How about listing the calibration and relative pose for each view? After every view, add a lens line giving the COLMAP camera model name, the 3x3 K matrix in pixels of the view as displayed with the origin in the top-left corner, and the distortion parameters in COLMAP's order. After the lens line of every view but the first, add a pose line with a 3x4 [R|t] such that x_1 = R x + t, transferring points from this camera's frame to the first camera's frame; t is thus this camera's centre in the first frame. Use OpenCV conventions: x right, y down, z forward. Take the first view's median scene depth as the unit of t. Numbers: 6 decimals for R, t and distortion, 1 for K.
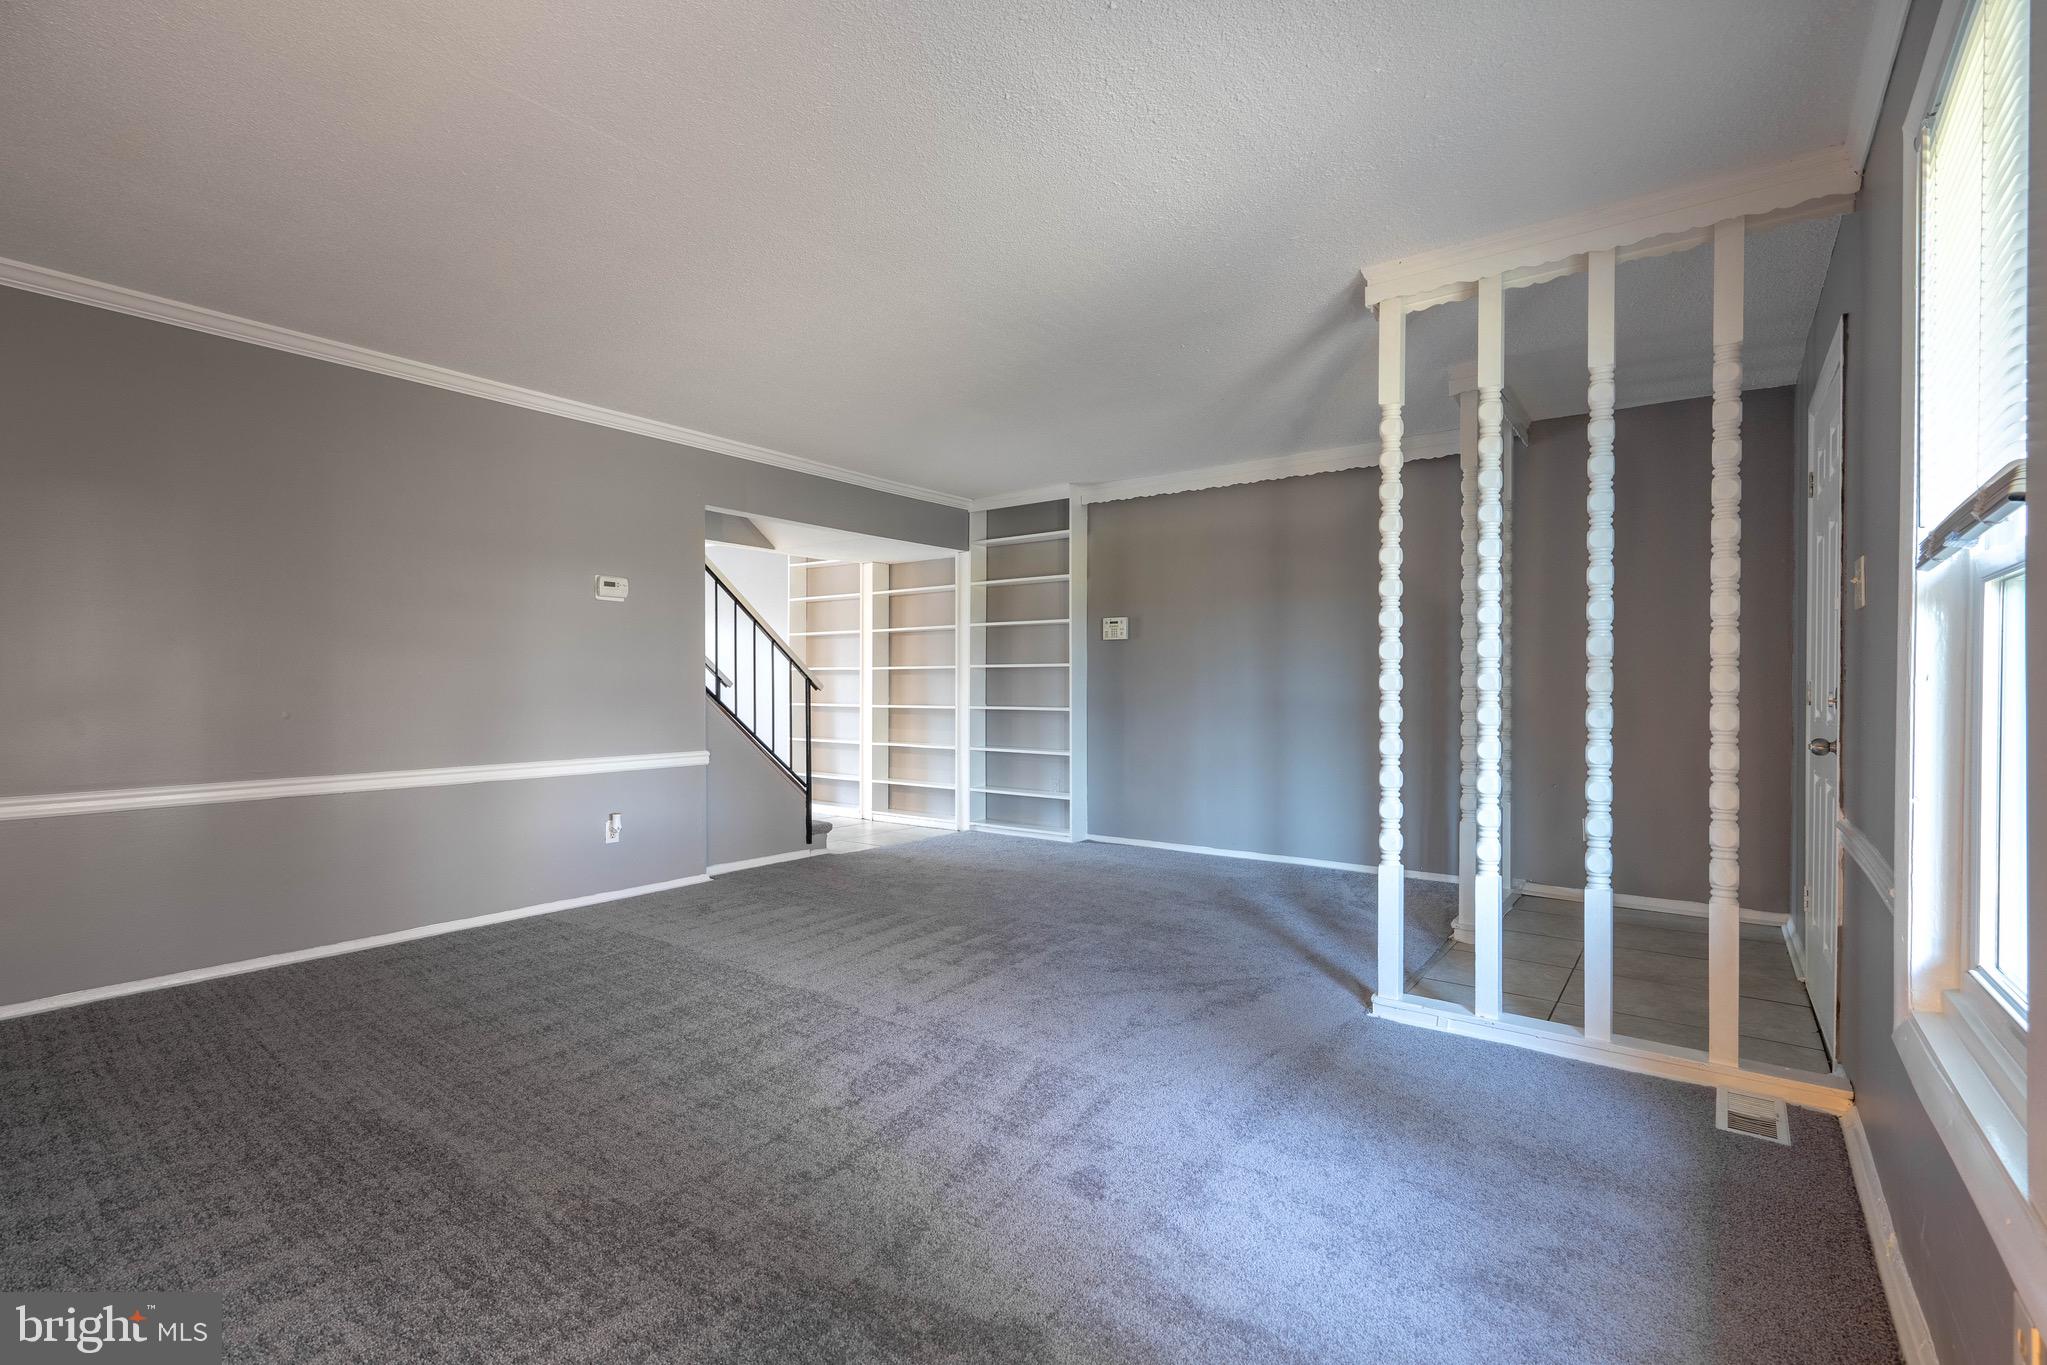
lens RADIAL K [[909.9, 0, 963.0], [0, 909.9, 685.6], [0, 0, 1]] dist [-0.024133, -0.000042]
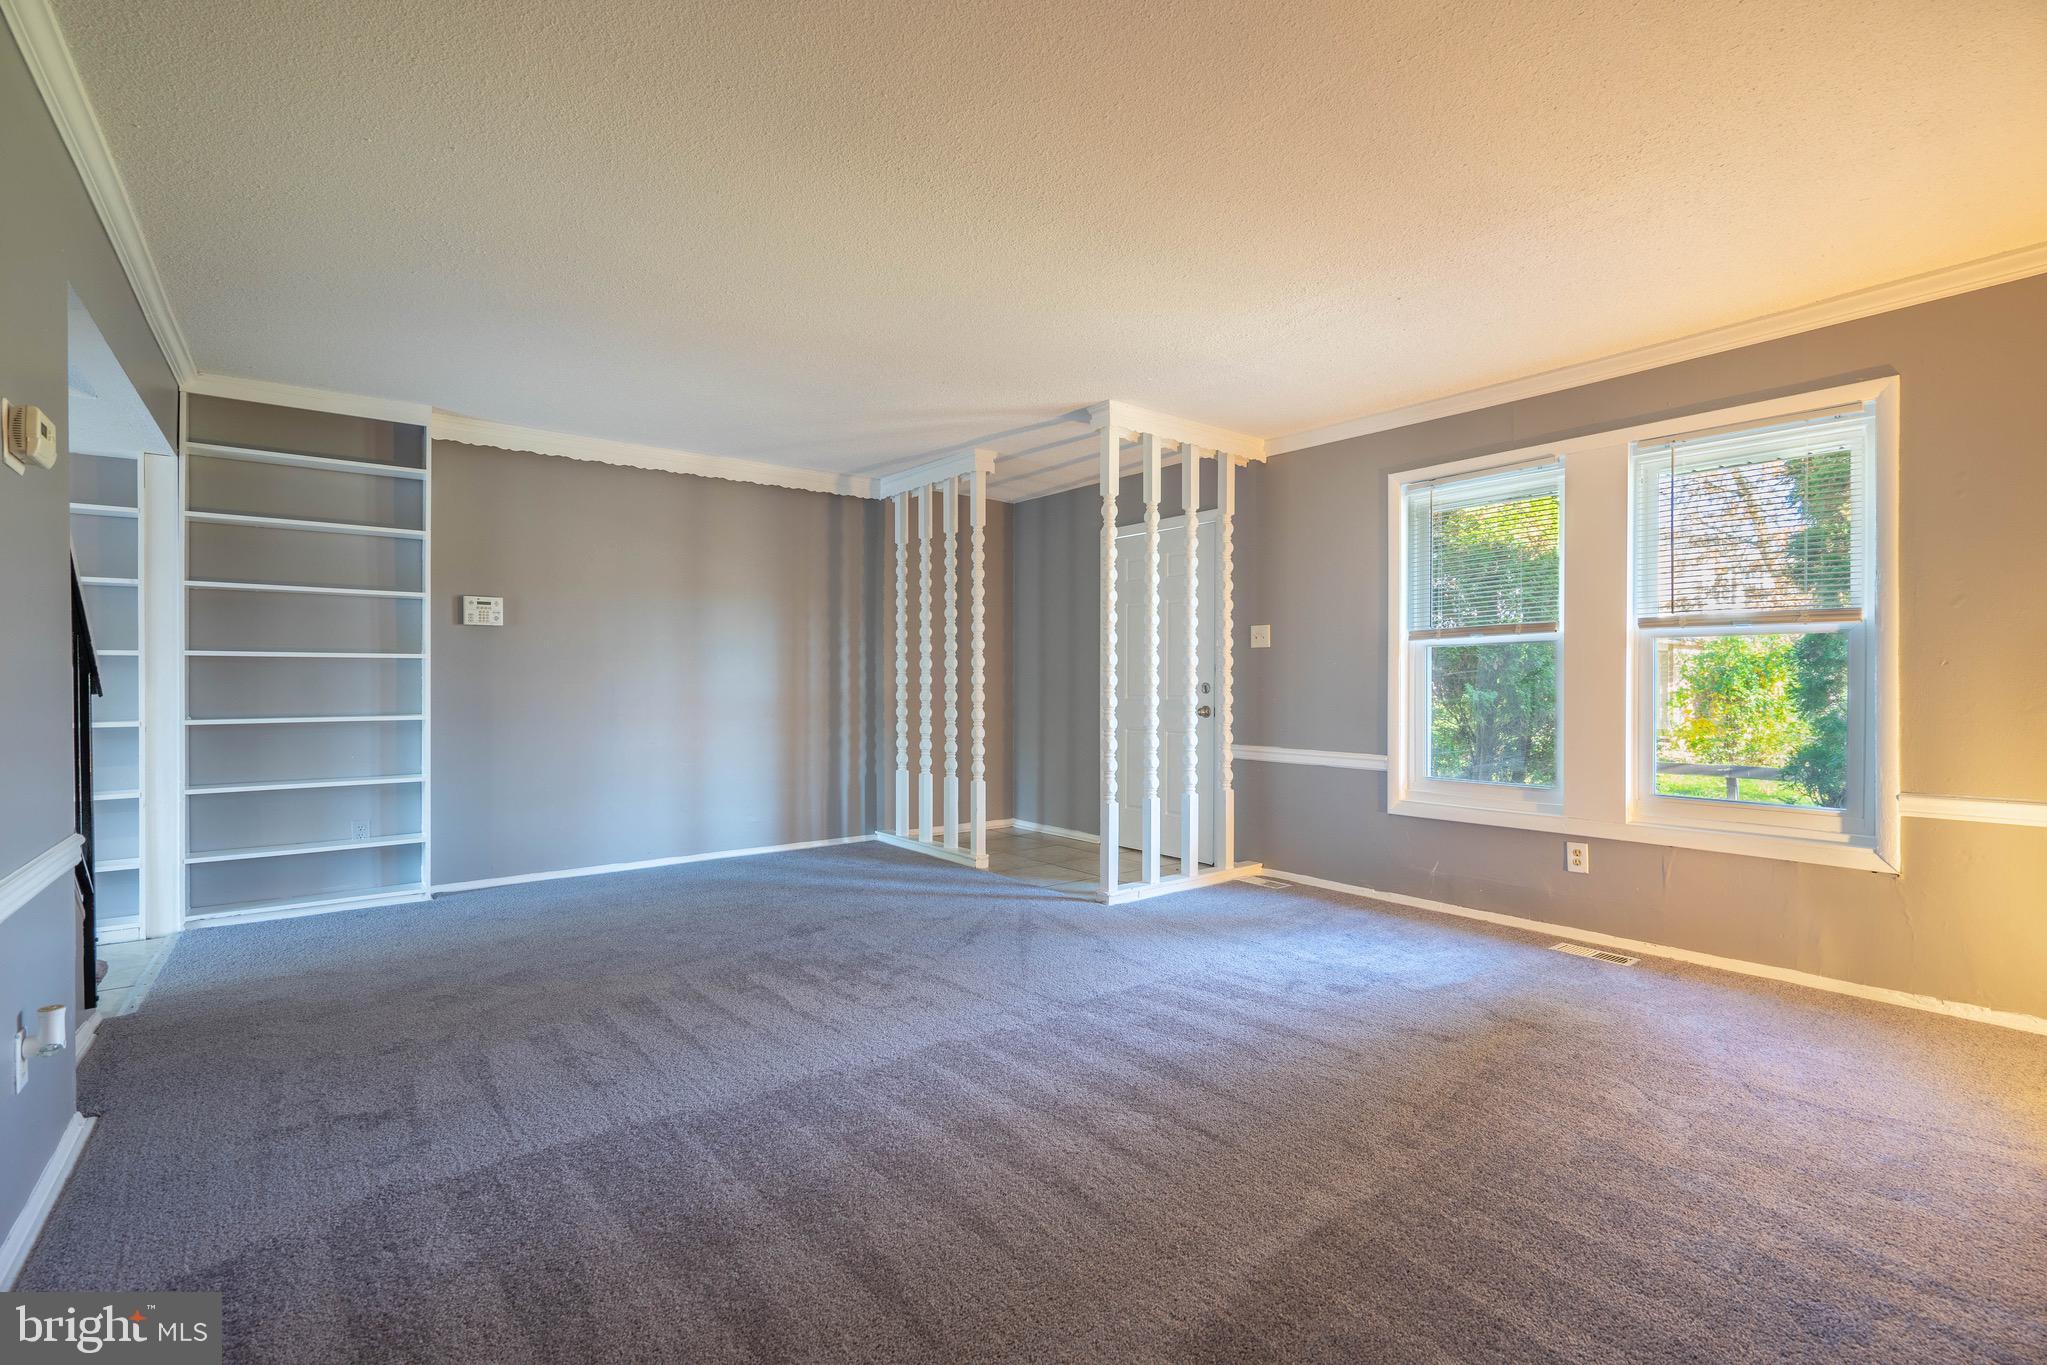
lens RADIAL K [[928.7, 0, 1053.6], [0, 928.7, 682.2], [0, 0, 1]] dist [0.000913, 0.000040]
pose [[0.232735, -0.004309, 0.972531, -0.840077], [-0.000210, 0.999990, 0.004481, -0.008941], [-0.972540, -0.001247, 0.232731, 0.578929]]
